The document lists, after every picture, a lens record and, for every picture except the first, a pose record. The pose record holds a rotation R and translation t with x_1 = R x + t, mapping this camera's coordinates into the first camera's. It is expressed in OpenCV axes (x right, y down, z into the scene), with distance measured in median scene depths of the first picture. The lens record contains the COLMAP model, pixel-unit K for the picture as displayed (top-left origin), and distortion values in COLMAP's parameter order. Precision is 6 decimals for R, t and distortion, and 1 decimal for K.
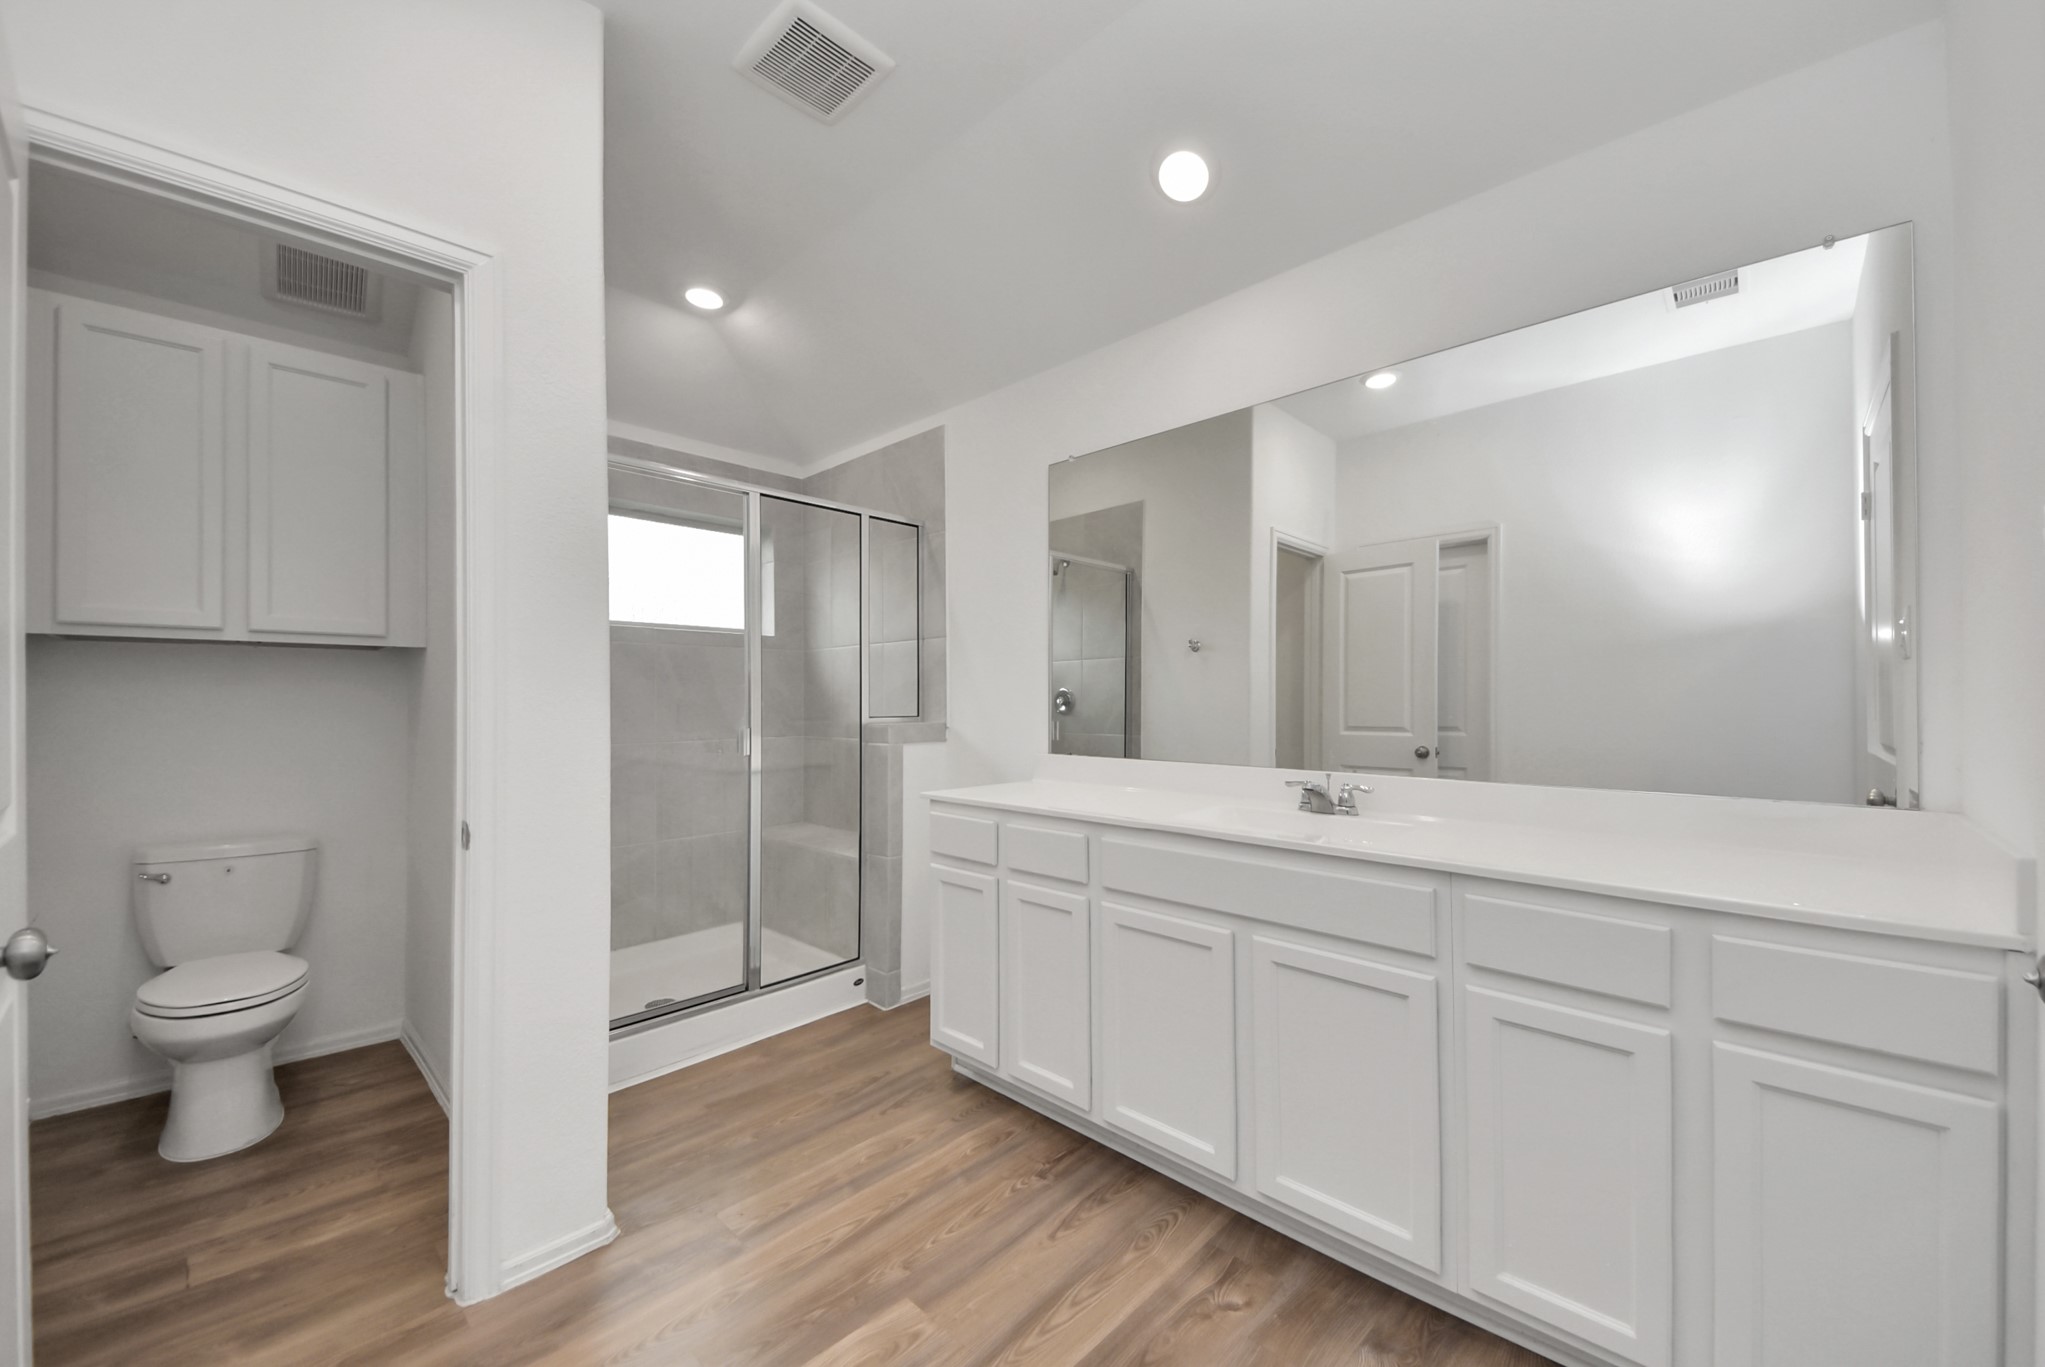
lens RADIAL K [[791.6, 0, 1020.9], [0, 791.6, 691.5], [0, 0, 1]] dist [0.058376, -0.039402]
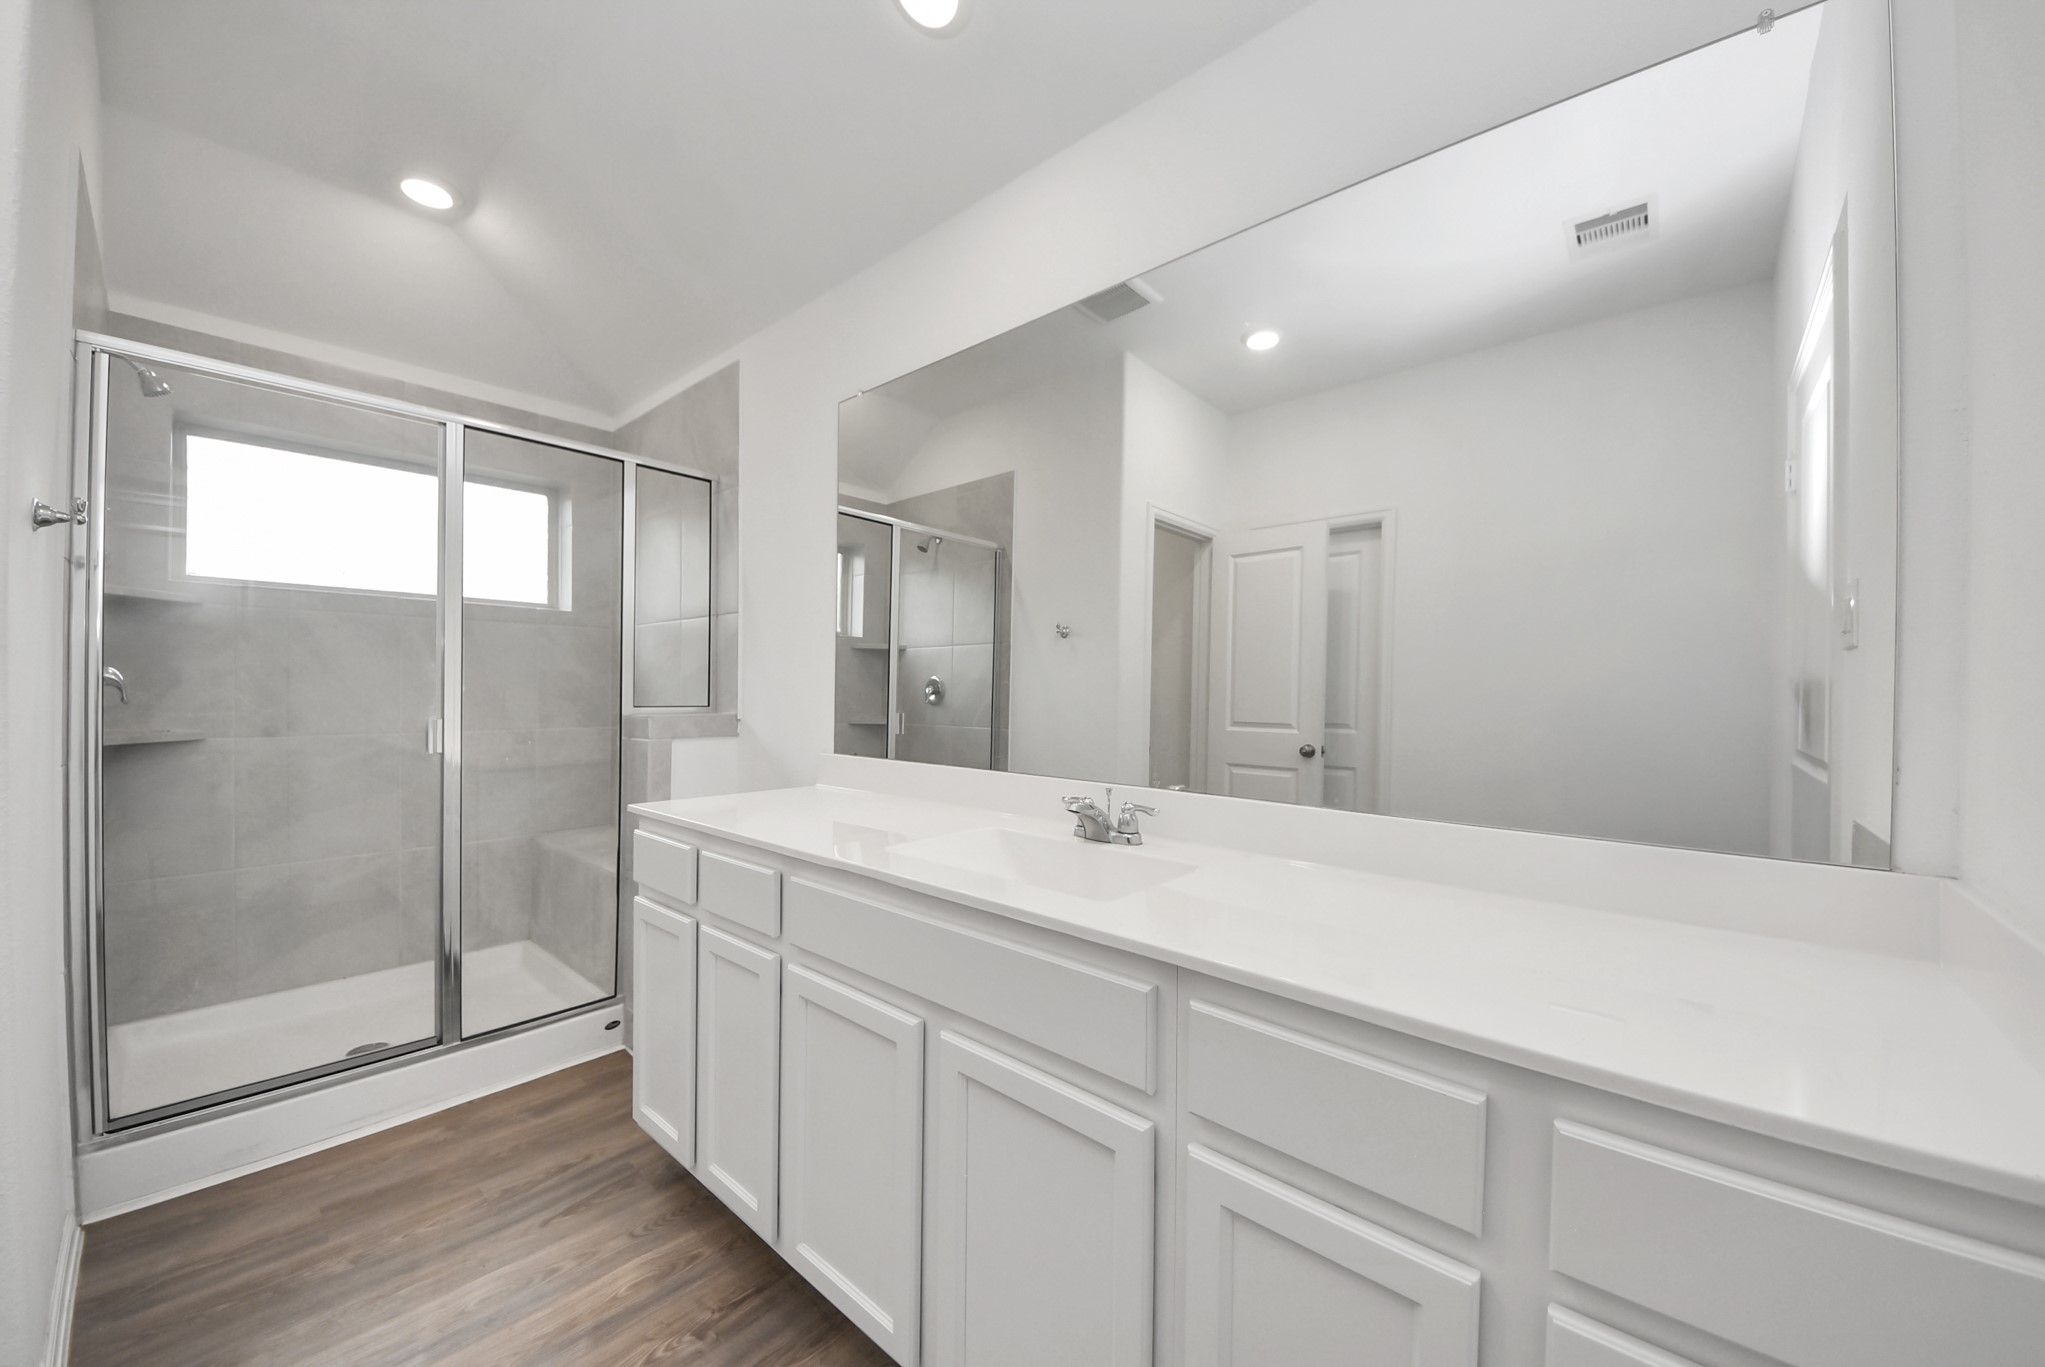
lens RADIAL K [[723.6, 0, 1040.5], [0, 723.6, 693.2], [0, 0, 1]] dist [0.045861, -0.027380]
pose [[0.999333, 0.012151, 0.034431, 0.227931], [-0.012651, 0.999817, 0.014339, 0.001825], [-0.034251, -0.014765, 0.999304, 0.241140]]
